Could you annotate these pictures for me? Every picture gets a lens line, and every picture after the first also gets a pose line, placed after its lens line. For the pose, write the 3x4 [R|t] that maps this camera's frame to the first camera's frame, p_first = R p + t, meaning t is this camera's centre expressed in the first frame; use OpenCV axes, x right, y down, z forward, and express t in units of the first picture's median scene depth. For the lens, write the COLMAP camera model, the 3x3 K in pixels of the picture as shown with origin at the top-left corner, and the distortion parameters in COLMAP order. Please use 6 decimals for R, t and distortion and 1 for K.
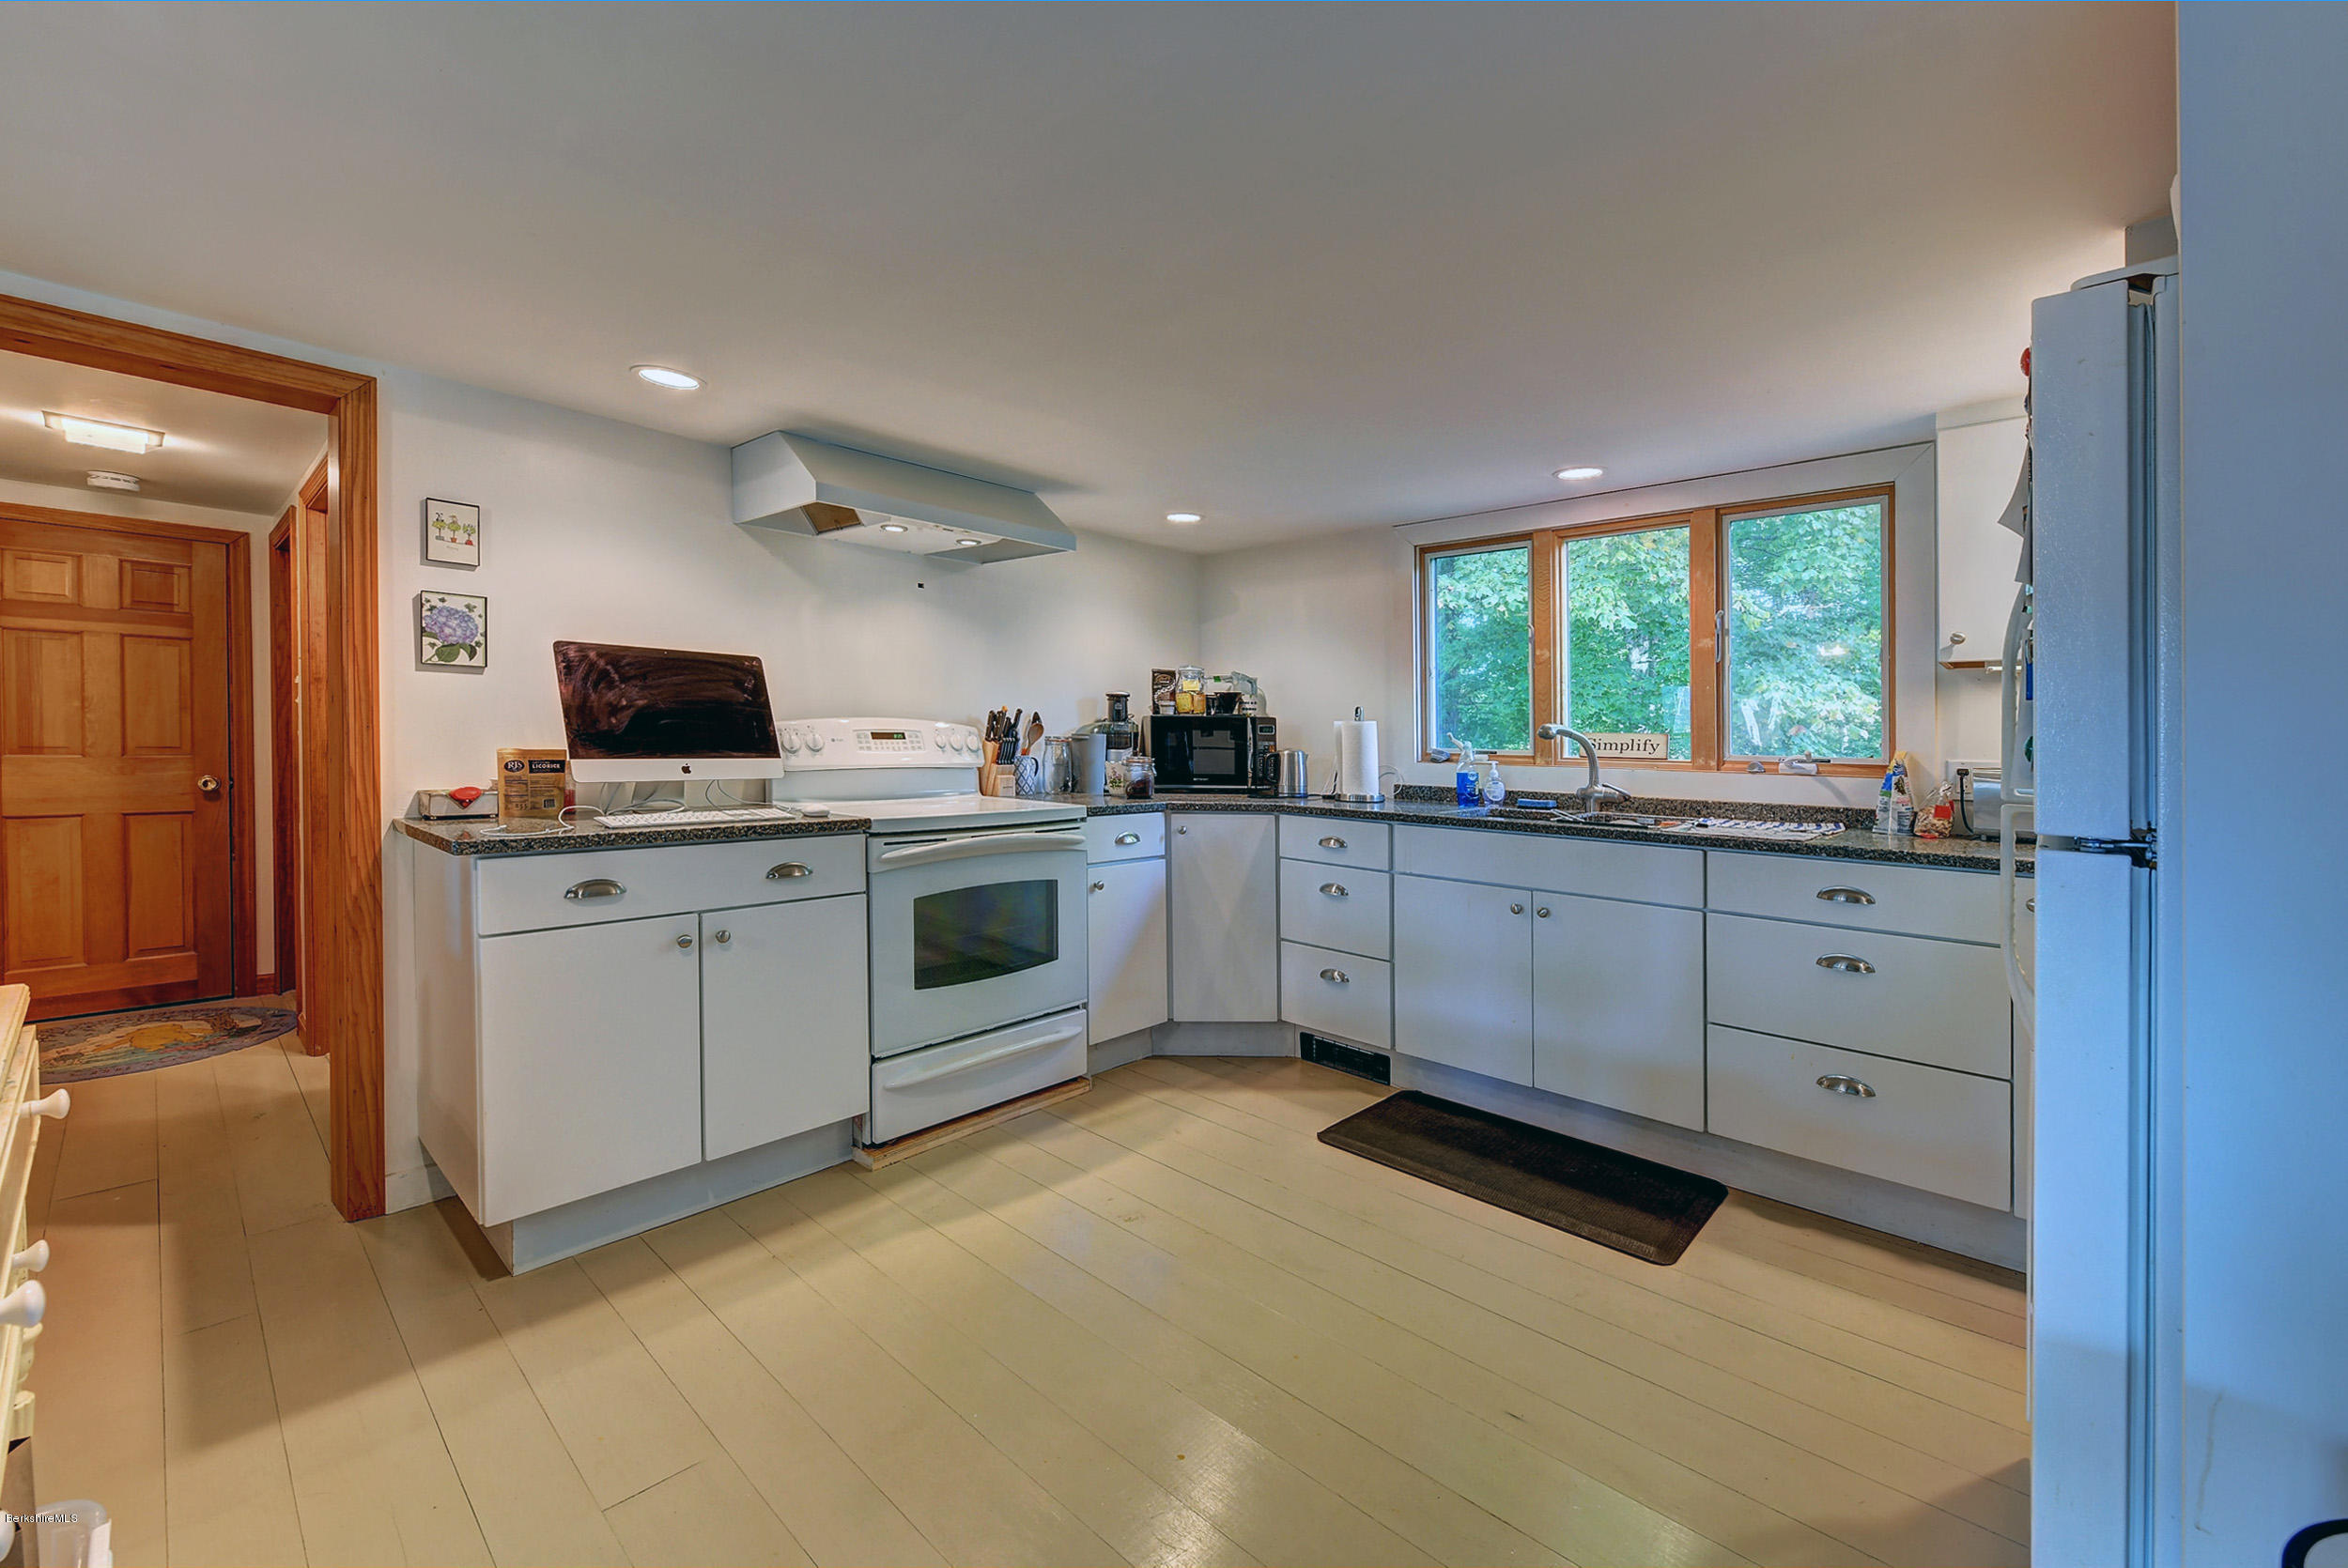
lens RADIAL K [[965.8, 0, 1186.3], [0, 965.8, 784.7], [0, 0, 1]] dist [0.001413, -0.000867]
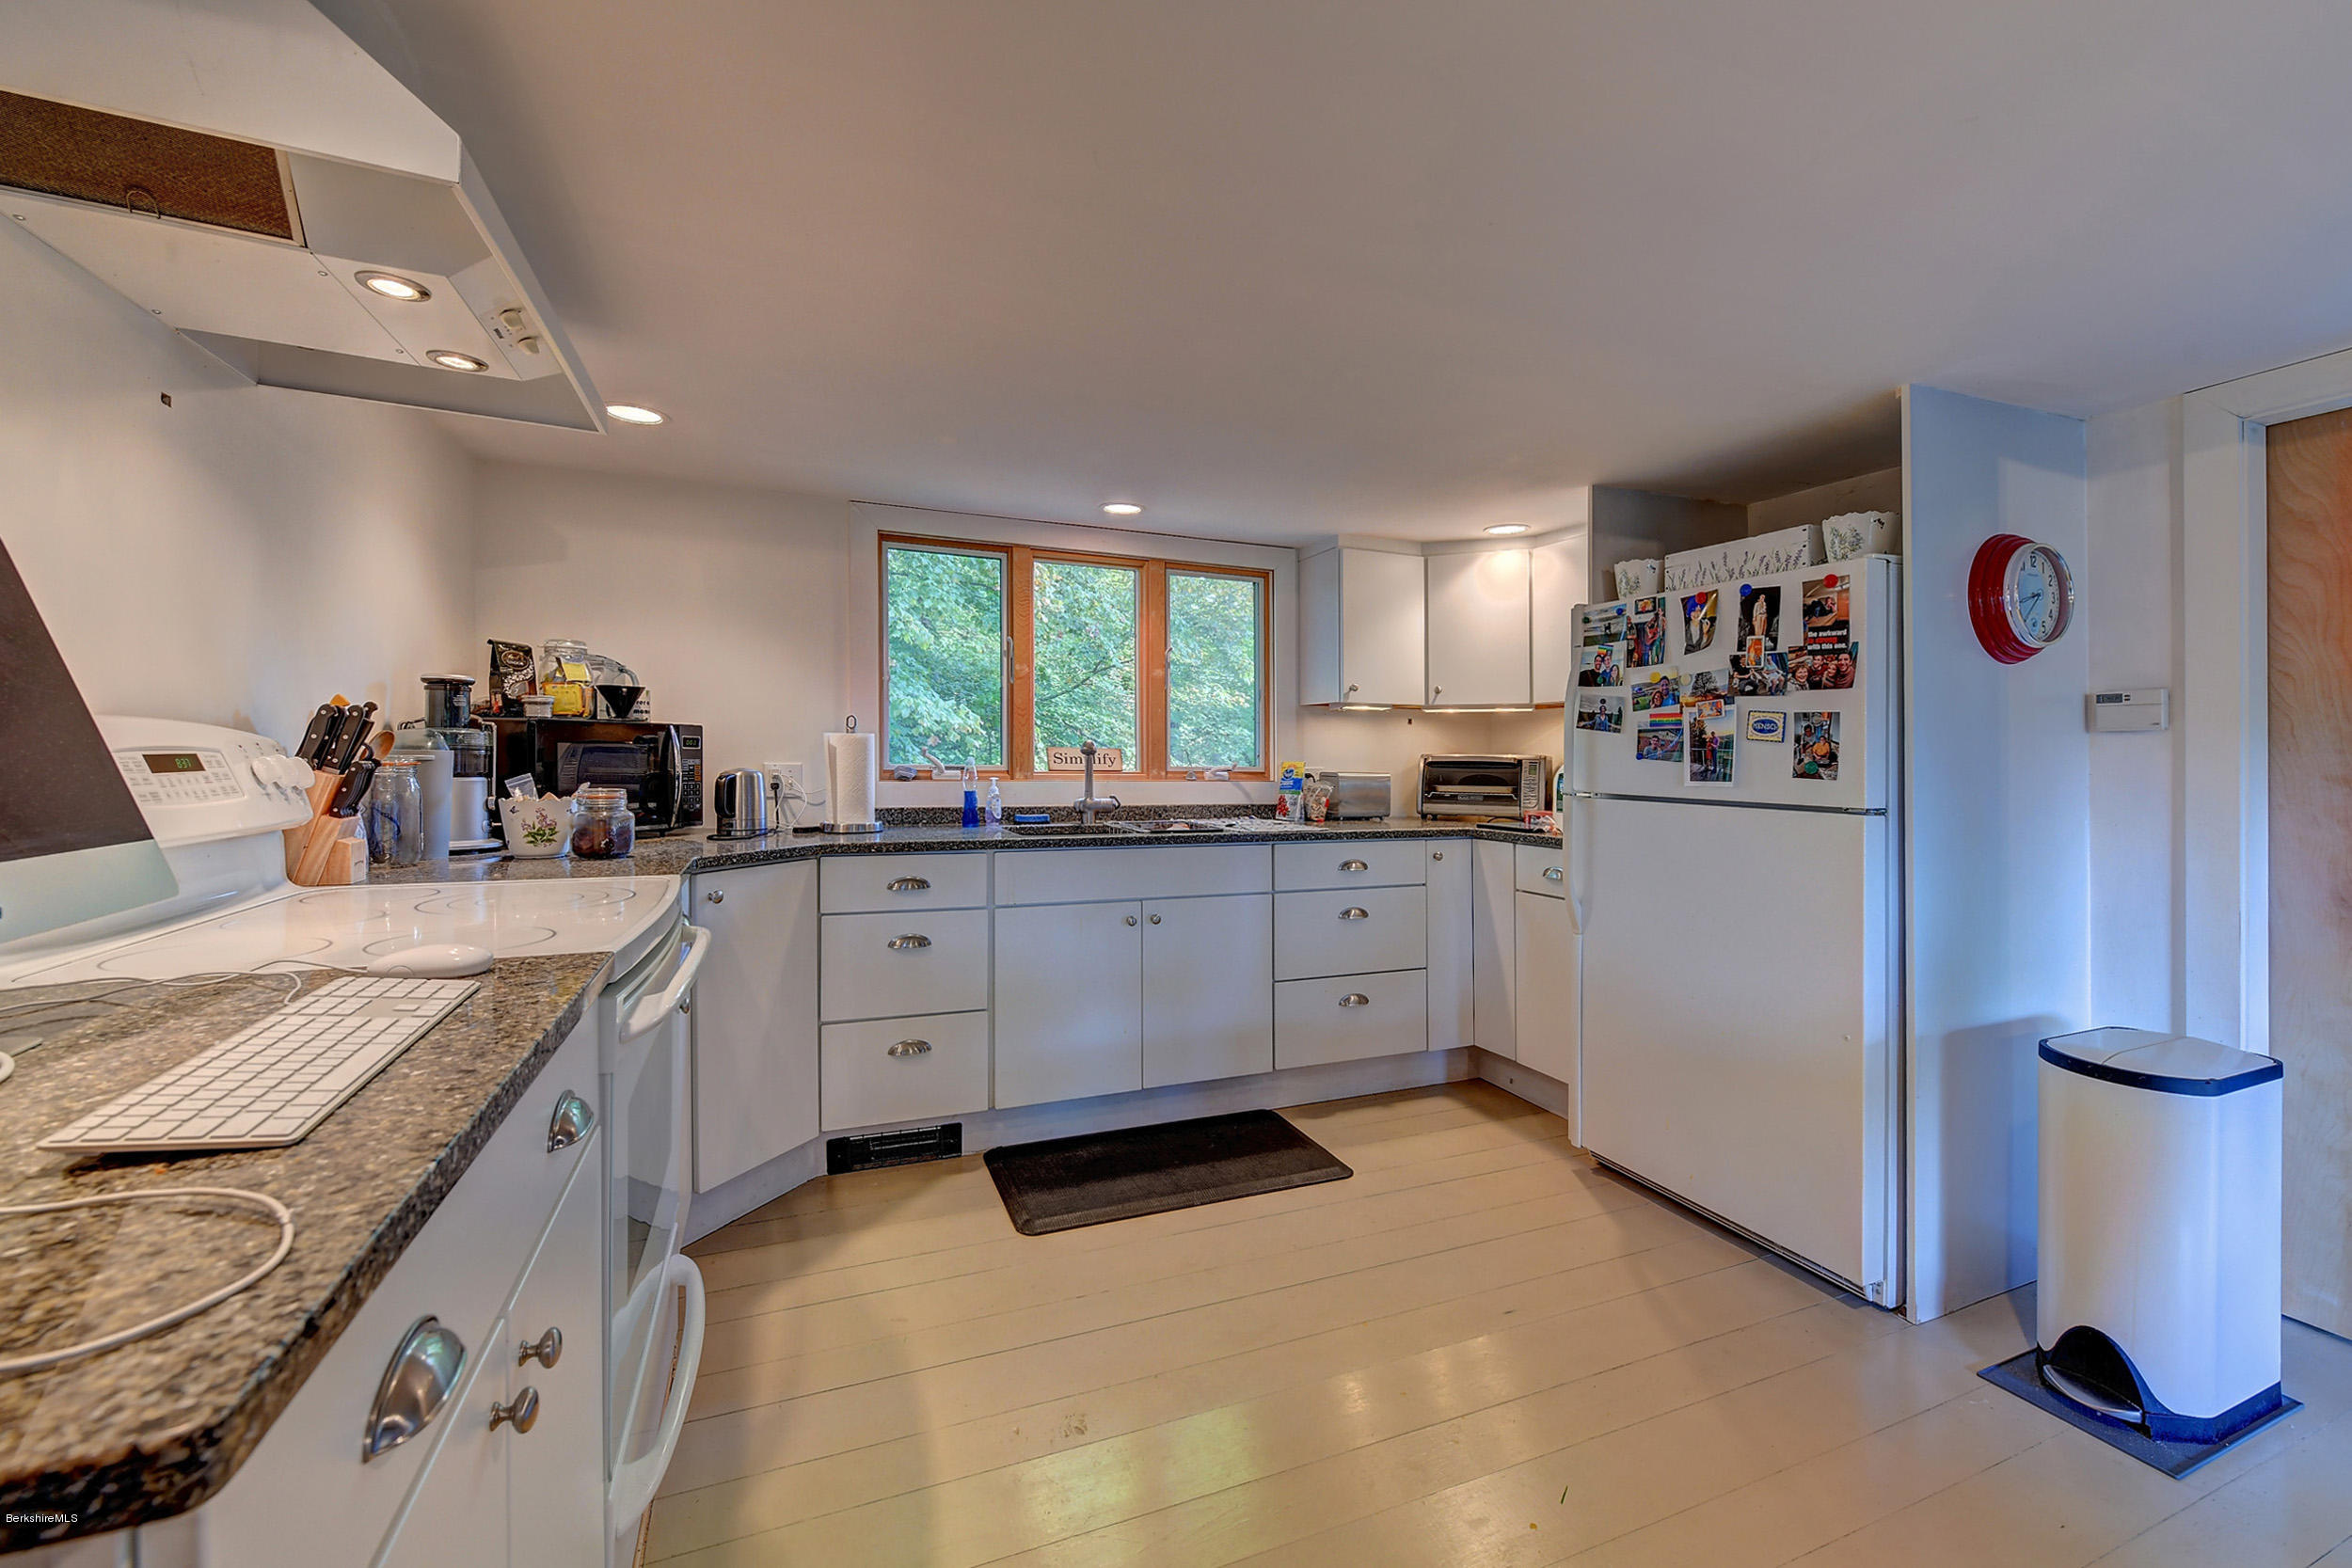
lens RADIAL K [[967.5, 0, 1195.4], [0, 967.5, 766.2], [0, 0, 1]] dist [0.001413, -0.000867]
pose [[0.402823, -0.020873, 0.915040, -0.508830], [0.042143, 0.999103, 0.004238, -0.033226], [-0.914307, 0.036856, 0.403341, 0.461934]]
